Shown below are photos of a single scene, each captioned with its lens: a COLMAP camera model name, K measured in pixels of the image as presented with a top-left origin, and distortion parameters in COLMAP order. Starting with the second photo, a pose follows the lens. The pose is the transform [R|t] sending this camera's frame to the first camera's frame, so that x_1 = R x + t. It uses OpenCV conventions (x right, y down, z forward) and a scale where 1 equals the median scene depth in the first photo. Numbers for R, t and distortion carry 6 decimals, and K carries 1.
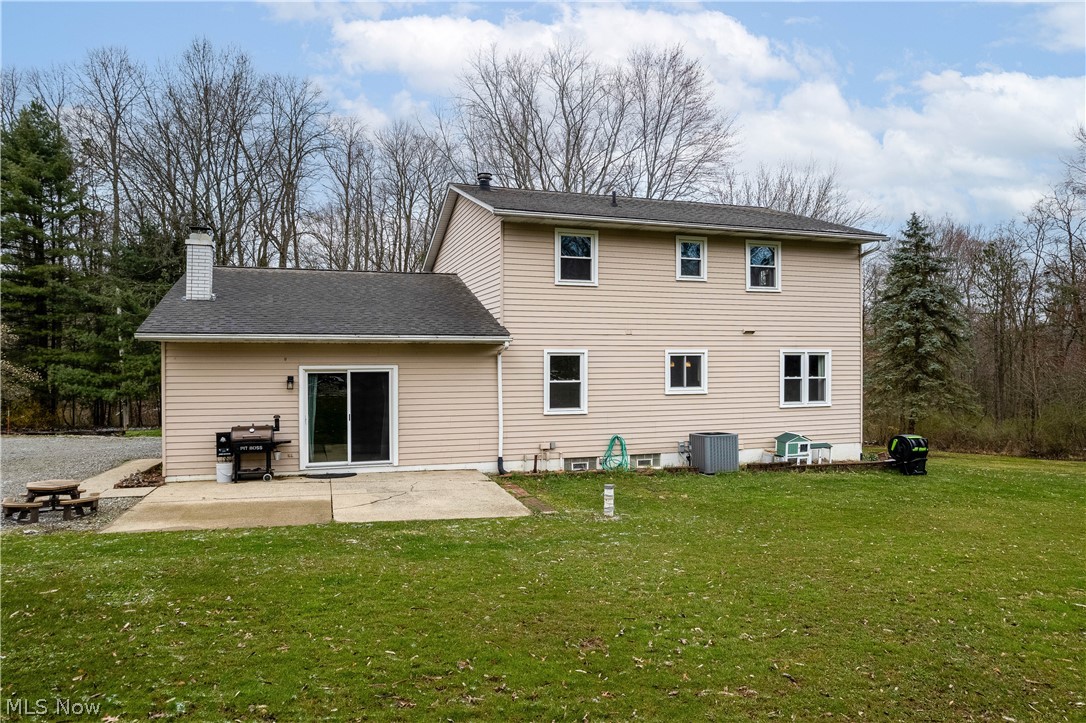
lens RADIAL K [[689.1, 0, 543.8], [0, 689.1, 364.0], [0, 0, 1]] dist [-0.005905, 0.000119]
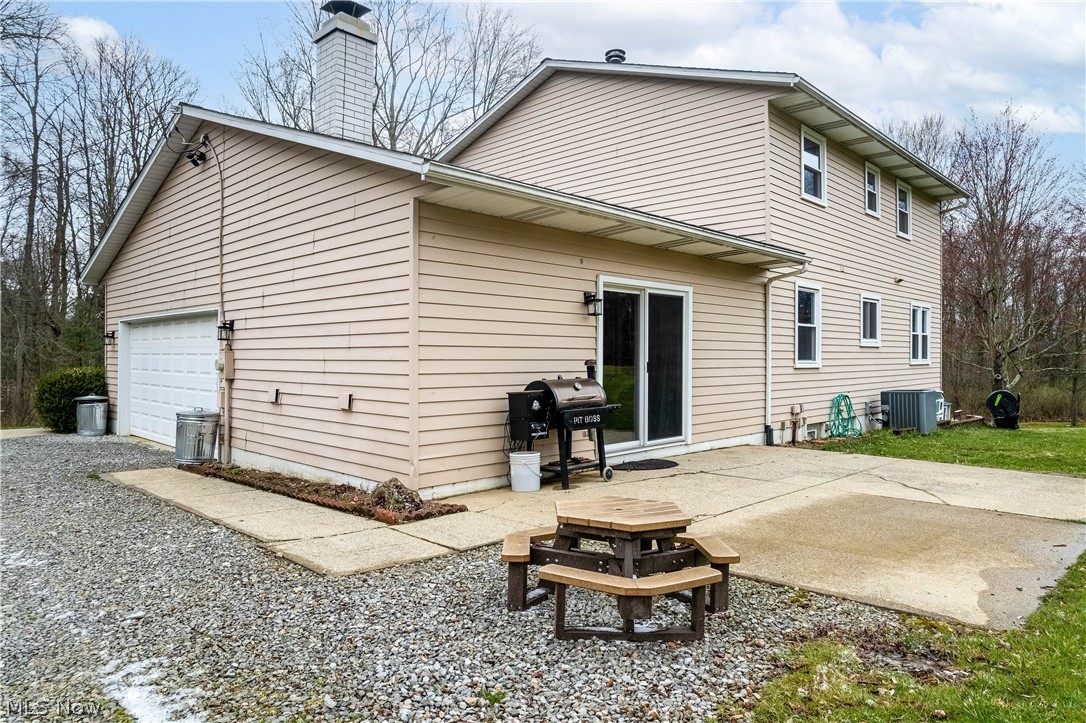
lens RADIAL K [[689.1, 0, 541.0], [0, 689.1, 358.1], [0, 0, 1]] dist [-0.005905, 0.000119]
pose [[0.889600, 0.001264, 0.456738, -0.580606], [-0.001859, 0.999998, 0.000853, 0.062077], [-0.456736, -0.001608, 0.889601, 0.453154]]
